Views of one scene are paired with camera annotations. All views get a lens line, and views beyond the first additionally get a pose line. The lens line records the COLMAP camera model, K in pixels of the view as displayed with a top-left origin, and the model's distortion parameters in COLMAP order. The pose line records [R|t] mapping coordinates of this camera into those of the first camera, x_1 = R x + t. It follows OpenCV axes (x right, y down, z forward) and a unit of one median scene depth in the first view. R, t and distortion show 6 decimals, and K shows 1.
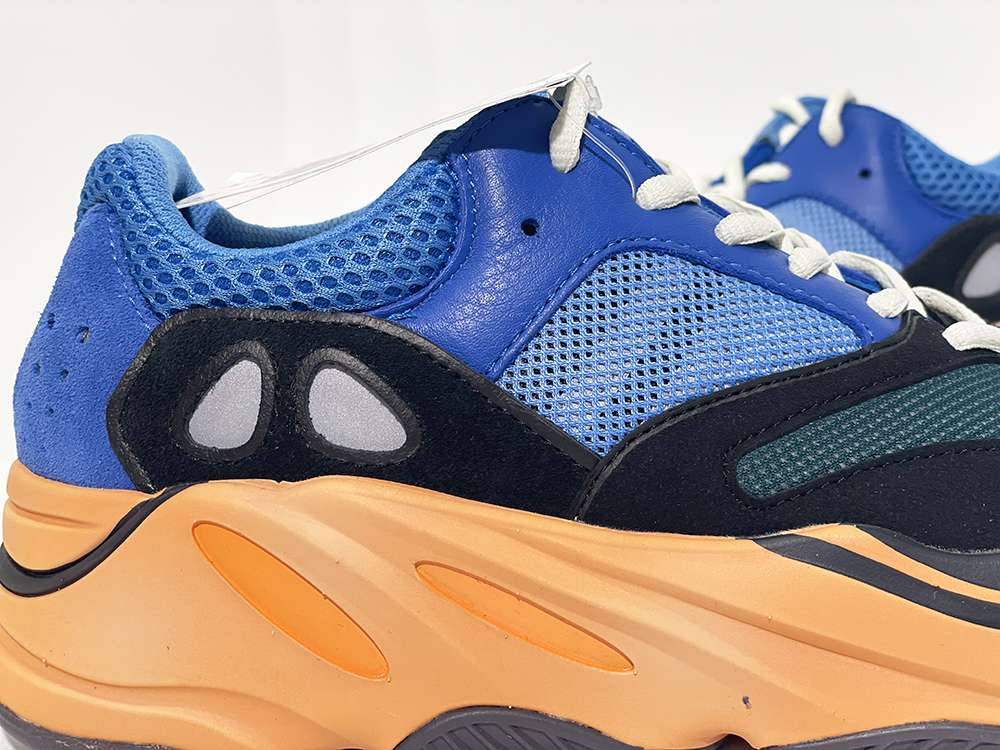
lens RADIAL K [[1459.3, 0, 495.1], [0, 1459.3, 364.1], [0, 0, 1]] dist [0.049141, 0.000000]
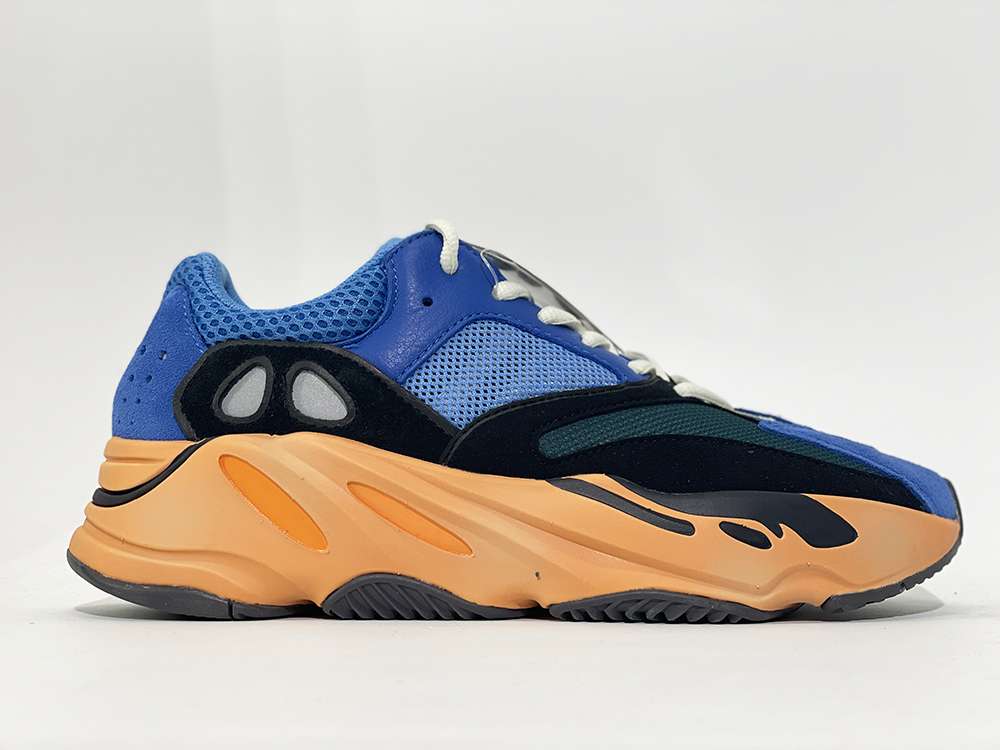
lens RADIAL K [[1459.3, 0, 508.7], [0, 1459.3, 372.7], [0, 0, 1]] dist [0.049141, 0.000000]
pose [[0.998941, 0.045715, 0.005223, 0.116454], [-0.043385, 0.973614, -0.224039, 0.376524], [-0.015327, 0.223575, 0.974566, -0.683396]]
